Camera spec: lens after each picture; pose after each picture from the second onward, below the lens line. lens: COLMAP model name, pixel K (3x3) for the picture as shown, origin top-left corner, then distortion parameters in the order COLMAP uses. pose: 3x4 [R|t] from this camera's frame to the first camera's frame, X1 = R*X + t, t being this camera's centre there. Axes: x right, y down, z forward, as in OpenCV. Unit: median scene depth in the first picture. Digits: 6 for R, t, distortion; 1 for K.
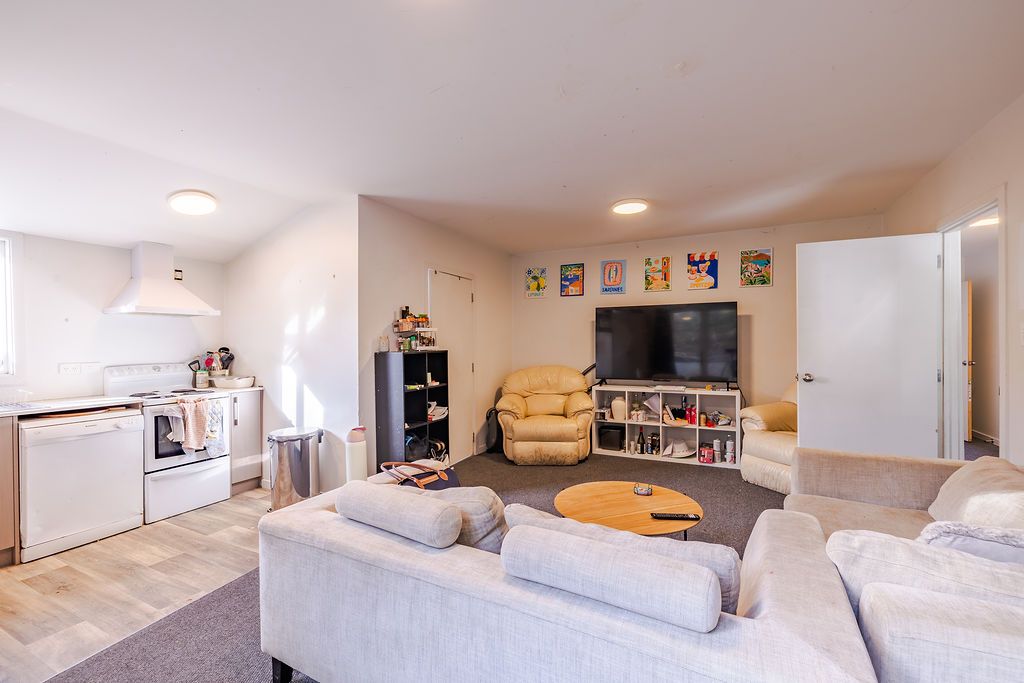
lens RADIAL K [[431.4, 0, 507.9], [0, 431.4, 348.7], [0, 0, 1]] dist [-0.000964, -0.000345]
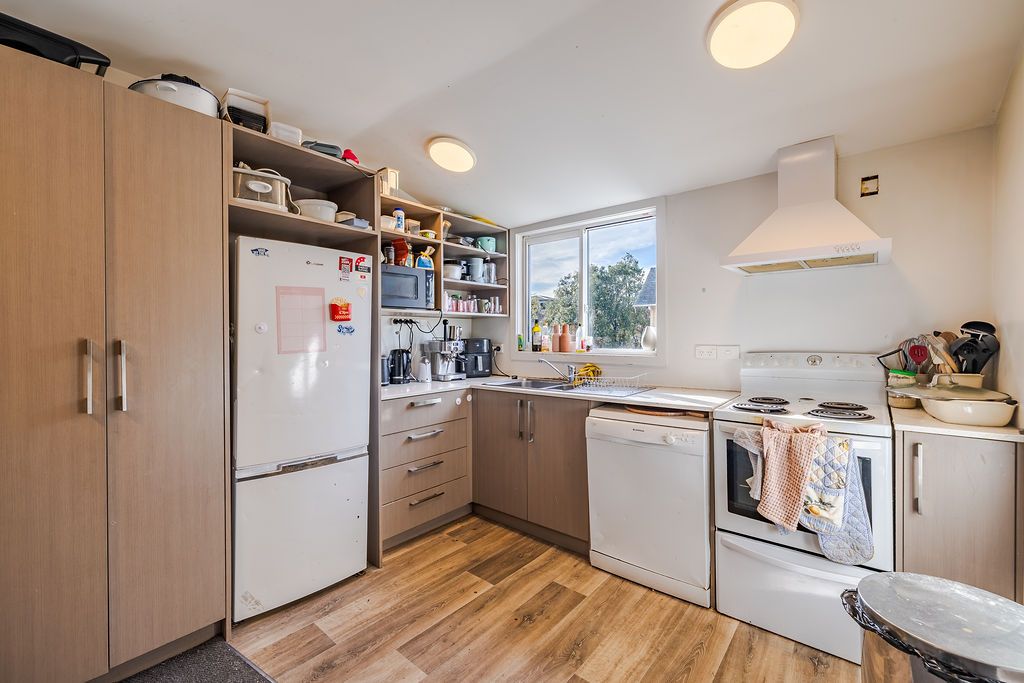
lens RADIAL K [[436.3, 0, 507.6], [0, 436.3, 336.6], [0, 0, 1]] dist [-0.000004, 0.000005]
pose [[-0.234774, 0.013699, -0.971953, -0.150713], [0.001423, 0.999904, 0.013750, 0.005985], [0.972049, 0.001845, -0.234771, 0.766954]]
